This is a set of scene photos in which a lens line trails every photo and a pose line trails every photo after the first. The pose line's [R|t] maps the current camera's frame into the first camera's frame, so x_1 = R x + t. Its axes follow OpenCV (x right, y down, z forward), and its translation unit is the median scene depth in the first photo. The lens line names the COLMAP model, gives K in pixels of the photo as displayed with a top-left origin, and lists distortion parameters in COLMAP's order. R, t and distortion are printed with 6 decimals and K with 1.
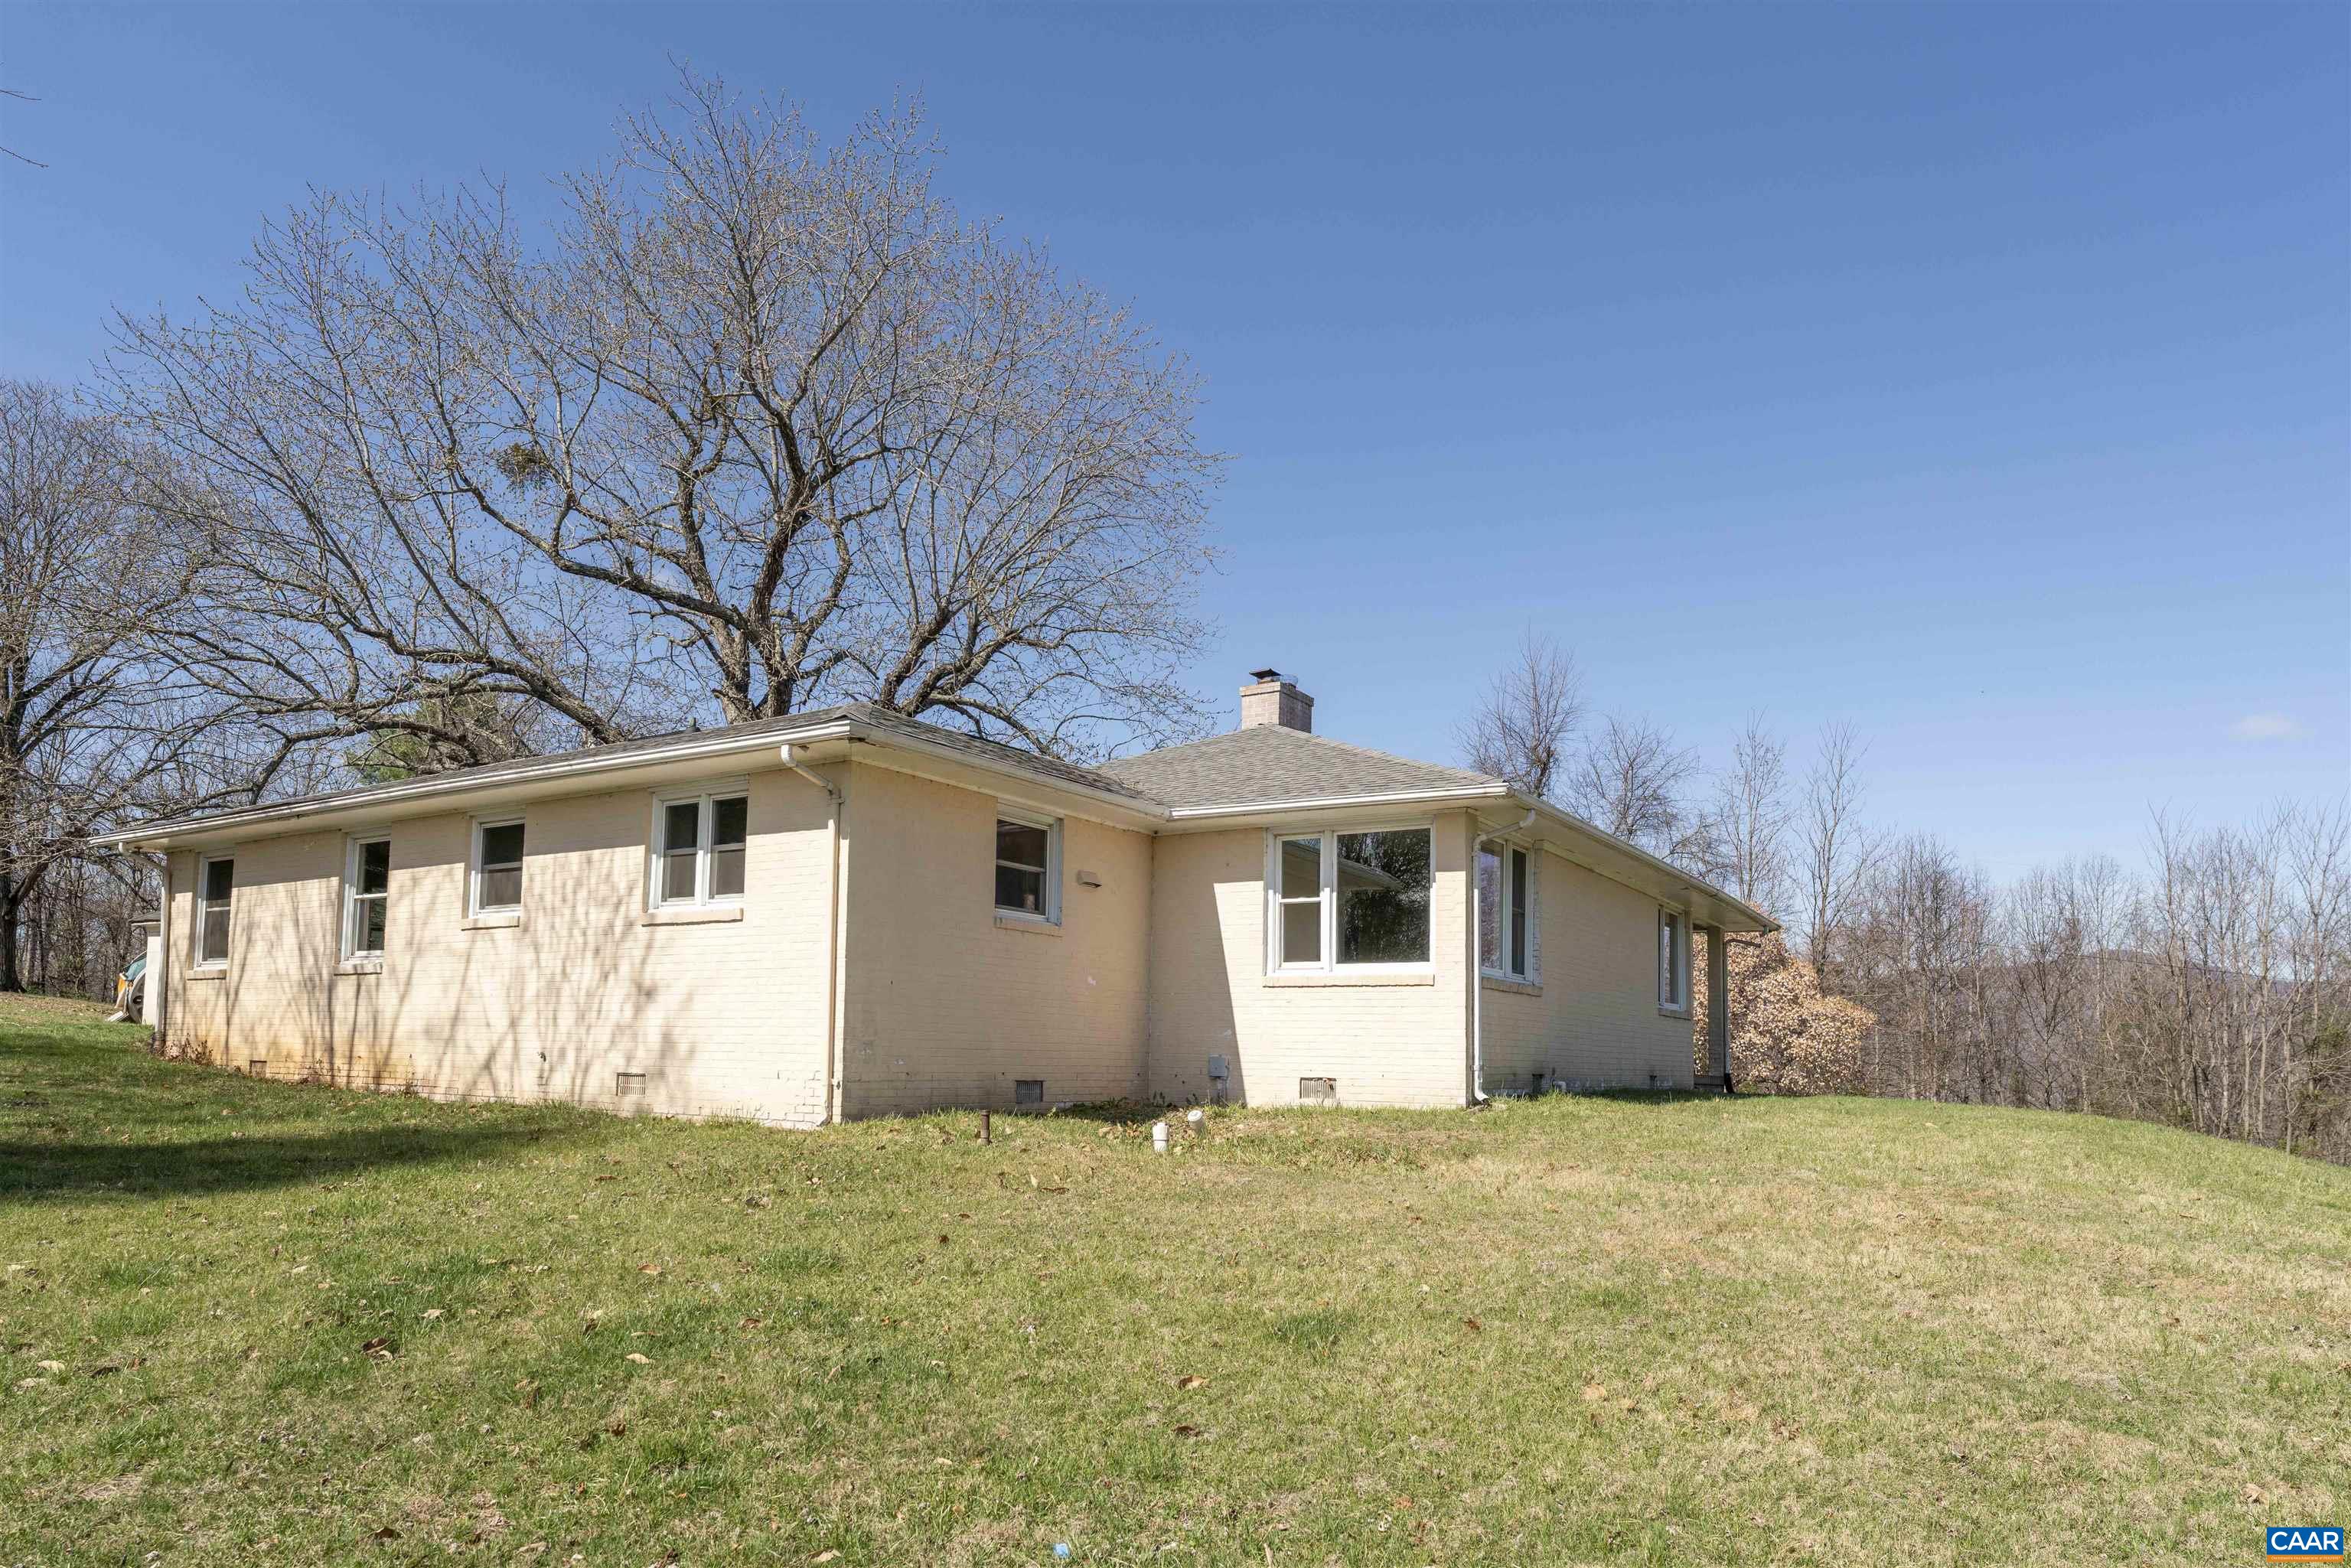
lens RADIAL K [[1398.5, 0, 1168.3], [0, 1398.5, 799.0], [0, 0, 1]] dist [-0.018921, -0.000213]
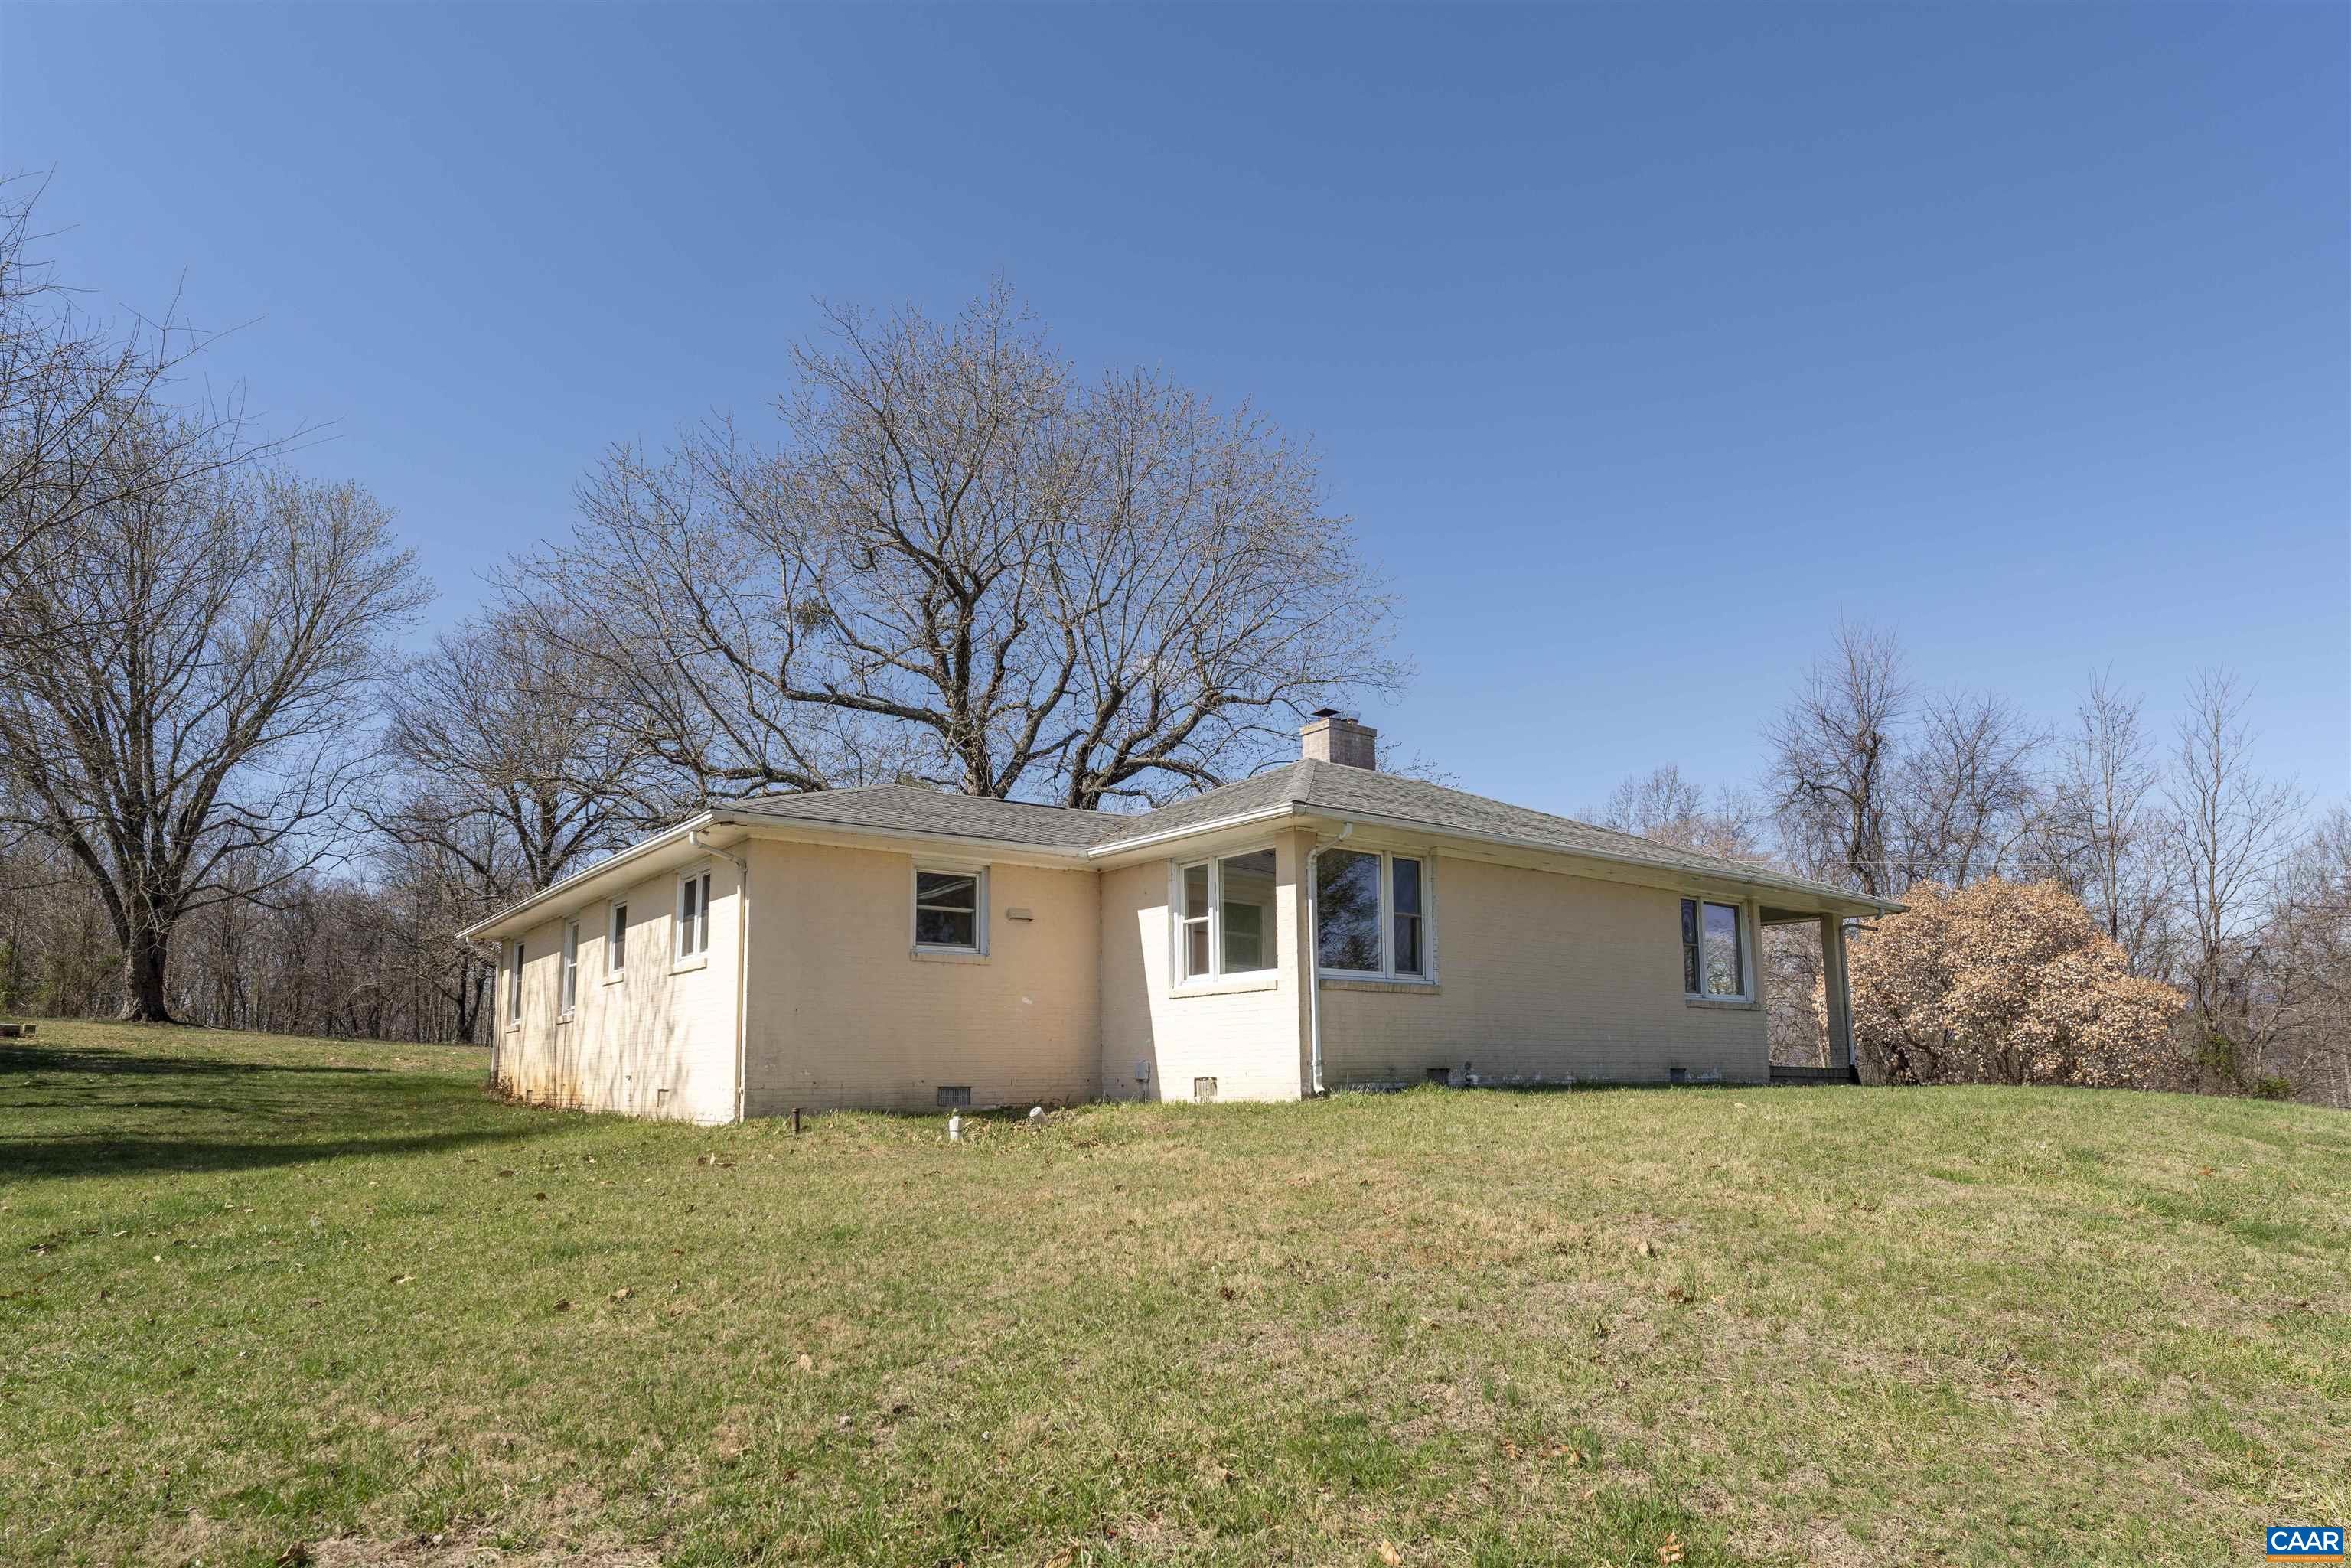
lens RADIAL K [[1300.0, 0, 1181.9], [0, 1300.0, 762.1], [0, 0, 1]] dist [-0.007719, -0.000561]
pose [[0.940312, -0.110208, -0.321974, 0.434485], [0.090834, 0.993065, -0.074640, 0.022907], [0.327967, 0.040938, 0.943802, -0.002765]]
